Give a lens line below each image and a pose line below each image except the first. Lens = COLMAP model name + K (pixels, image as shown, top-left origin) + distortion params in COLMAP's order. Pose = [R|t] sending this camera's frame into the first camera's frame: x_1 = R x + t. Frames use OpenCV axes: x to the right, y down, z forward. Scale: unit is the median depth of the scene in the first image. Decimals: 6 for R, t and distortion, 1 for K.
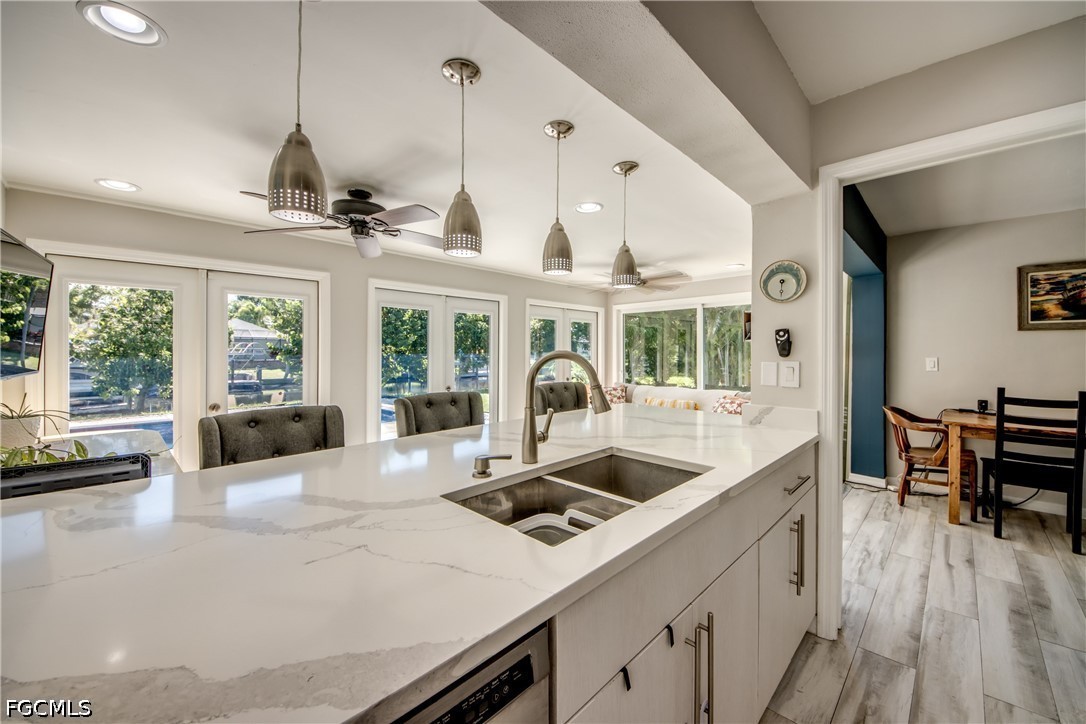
lens RADIAL K [[409.8, 0, 541.7], [0, 409.8, 354.6], [0, 0, 1]] dist [0.015045, -0.013314]
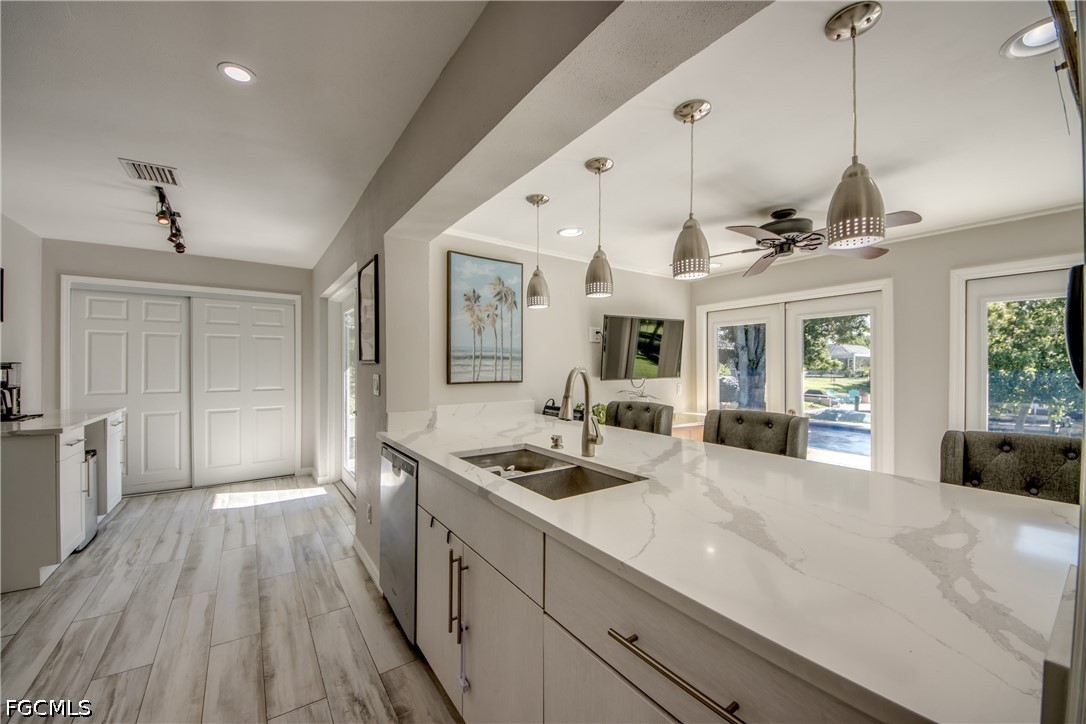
lens RADIAL K [[409.8, 0, 539.8], [0, 409.8, 365.7], [0, 0, 1]] dist [0.015045, -0.013314]
pose [[-0.191225, -0.003628, -0.981539, 0.845954], [-0.009007, 0.999958, -0.001942, -0.004326], [0.981505, 0.008470, -0.191250, 0.756619]]
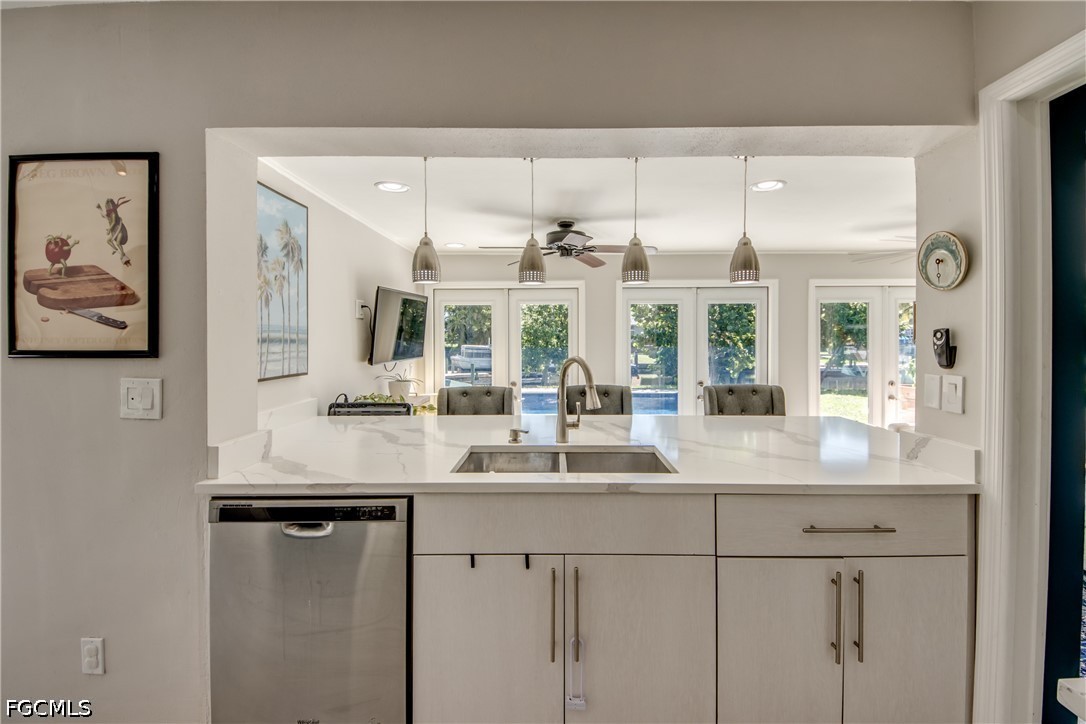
lens RADIAL K [[462.2, 0, 557.4], [0, 462.2, 338.8], [0, 0, 1]] dist [-0.002280, -0.000569]
pose [[0.701688, 0.001520, -0.712482, 0.689379], [-0.003624, 0.999992, -0.001437, -0.041594], [0.712475, 0.003590, 0.701688, -0.023381]]
